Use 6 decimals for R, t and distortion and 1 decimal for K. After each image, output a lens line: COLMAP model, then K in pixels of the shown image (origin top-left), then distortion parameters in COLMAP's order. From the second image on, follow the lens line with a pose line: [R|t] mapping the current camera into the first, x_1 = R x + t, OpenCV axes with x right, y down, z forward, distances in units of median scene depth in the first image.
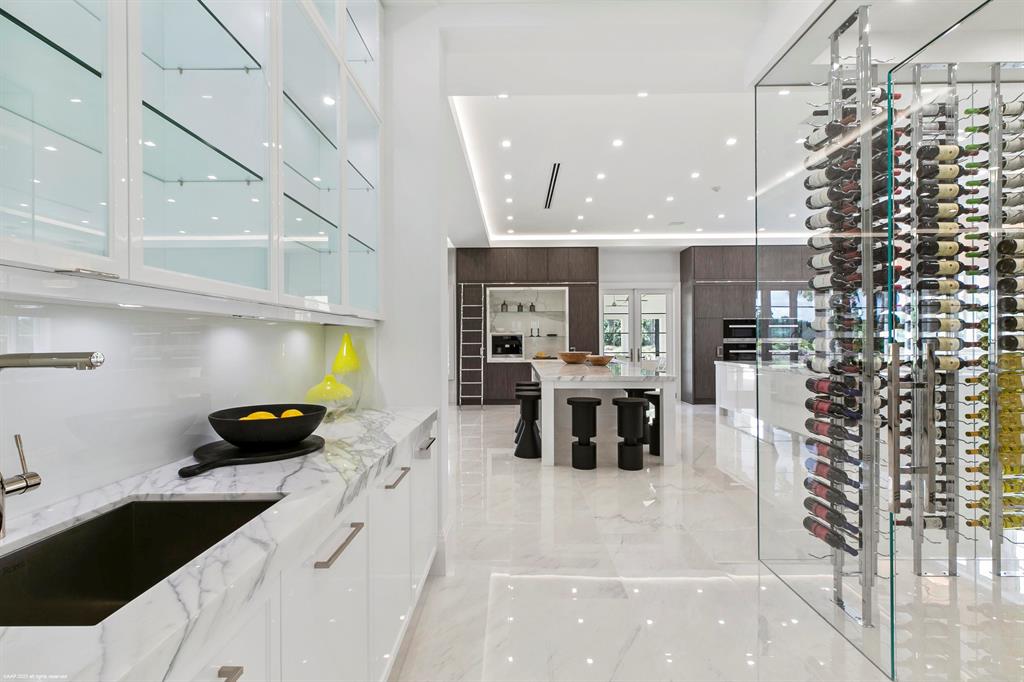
lens RADIAL K [[457.2, 0, 511.4], [0, 457.2, 336.8], [0, 0, 1]] dist [0.001744, 0.000118]
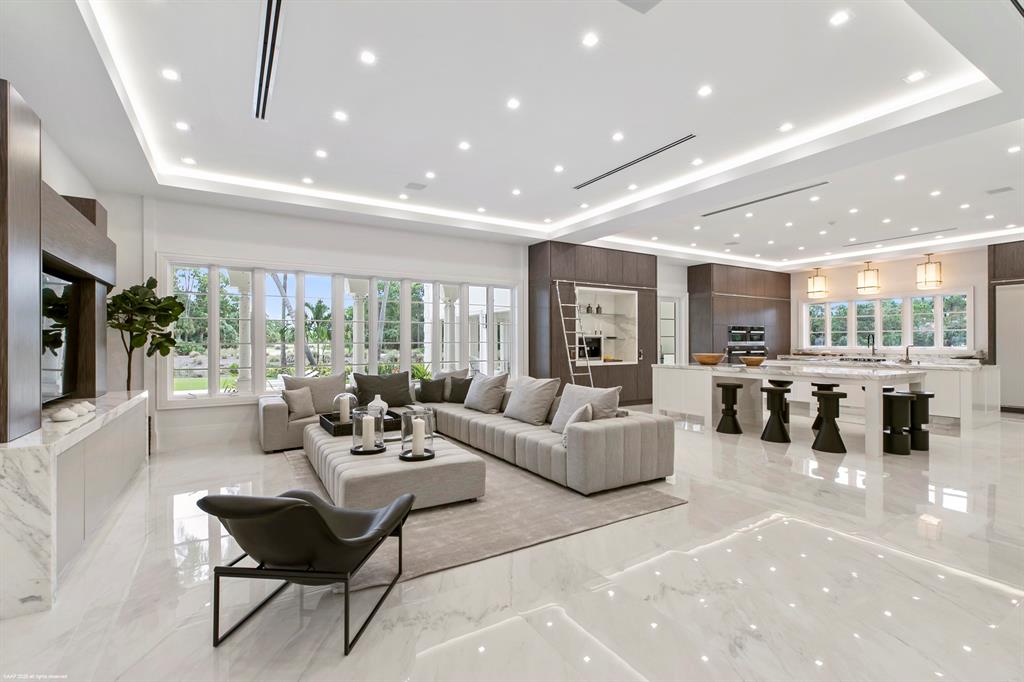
lens RADIAL K [[463.7, 0, 512.0], [0, 463.7, 341.0], [0, 0, 1]] dist [0.000800, 0.000198]
pose [[0.853536, 0.004516, 0.521015, -0.660132], [-0.006585, 0.999976, 0.002119, 0.002730], [-0.520993, -0.005240, 0.853545, 0.255398]]
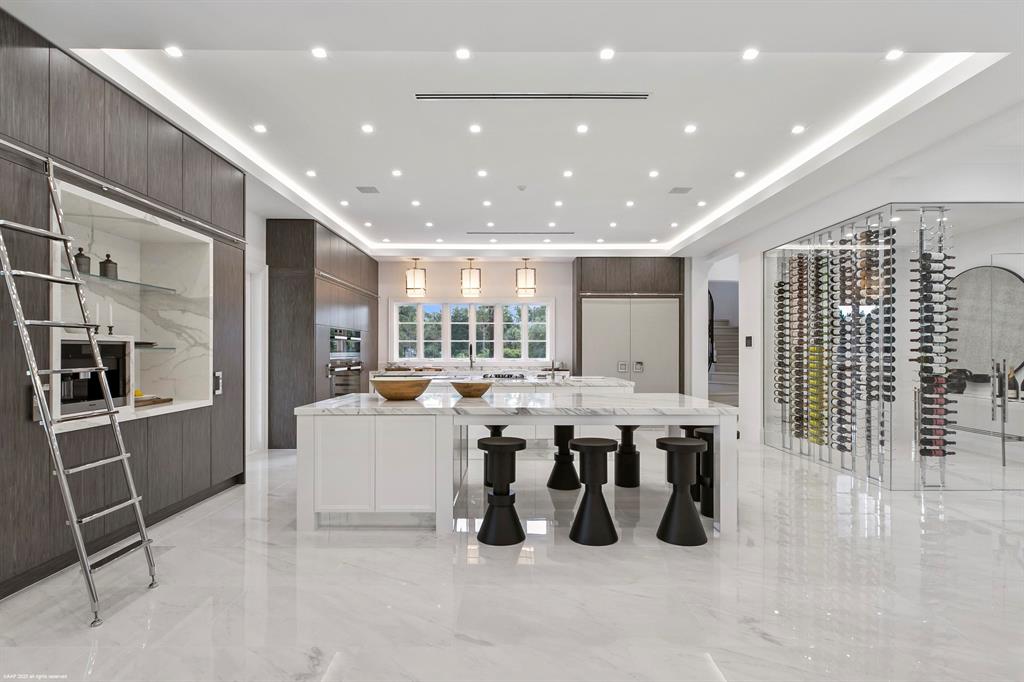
lens RADIAL K [[517.9, 0, 508.5], [0, 517.9, 348.8], [0, 0, 1]] dist [-0.003048, -0.000656]
pose [[0.008518, 0.009709, 0.999917, -0.380440], [-0.012336, 0.999878, -0.009603, 0.000943], [-0.999888, -0.012254, 0.008636, 0.704159]]
